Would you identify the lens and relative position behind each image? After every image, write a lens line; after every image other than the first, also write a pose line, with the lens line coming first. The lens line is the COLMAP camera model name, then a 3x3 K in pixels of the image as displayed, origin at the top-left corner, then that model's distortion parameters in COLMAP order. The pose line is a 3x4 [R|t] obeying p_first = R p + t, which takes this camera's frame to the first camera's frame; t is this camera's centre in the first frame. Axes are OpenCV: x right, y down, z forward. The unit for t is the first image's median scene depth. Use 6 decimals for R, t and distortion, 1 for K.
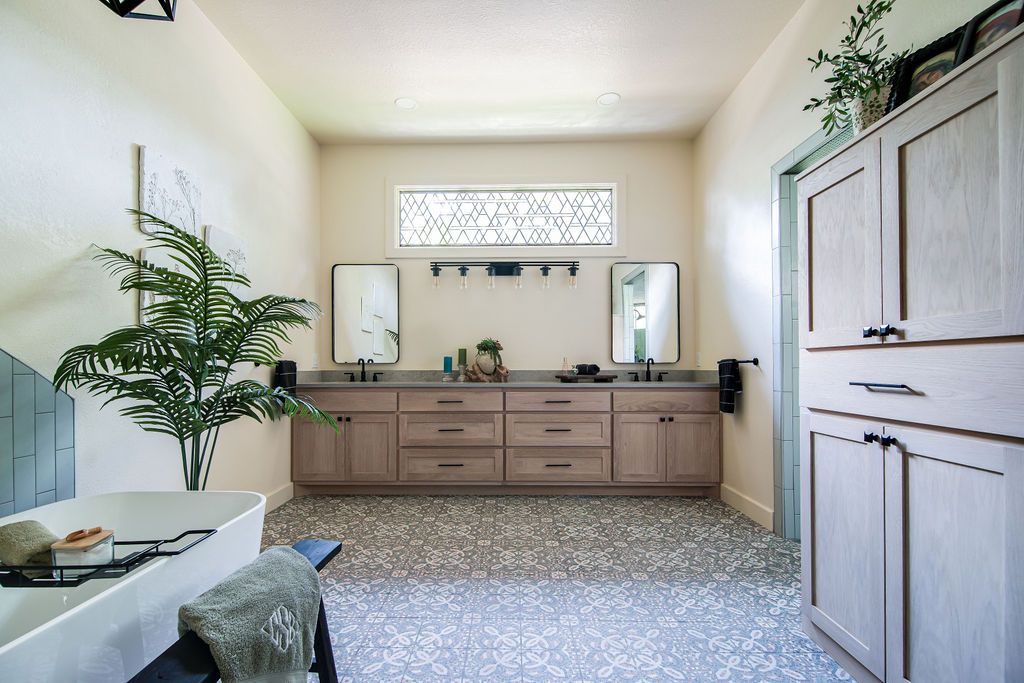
lens RADIAL K [[468.7, 0, 507.6], [0, 468.7, 363.8], [0, 0, 1]] dist [-0.005216, 0.001084]
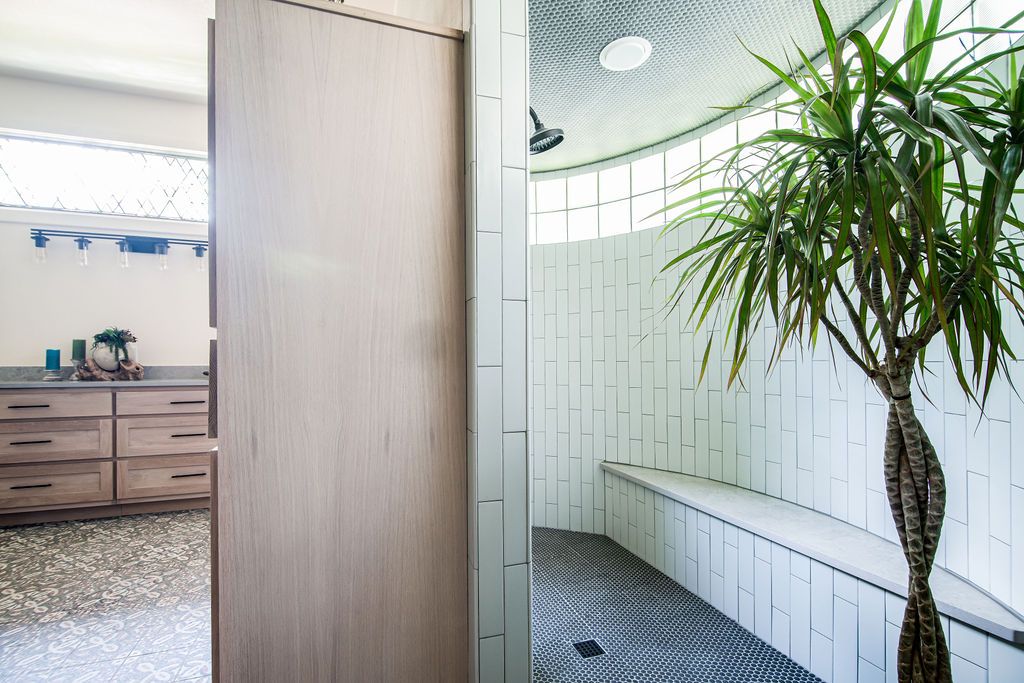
lens RADIAL K [[468.7, 0, 519.7], [0, 468.7, 363.8], [0, 0, 1]] dist [-0.005216, 0.001084]
pose [[0.936449, 0.000689, 0.350803, 0.395727], [-0.002148, 0.999991, 0.003771, 0.005531], [-0.350797, -0.004285, 0.936442, -0.025389]]
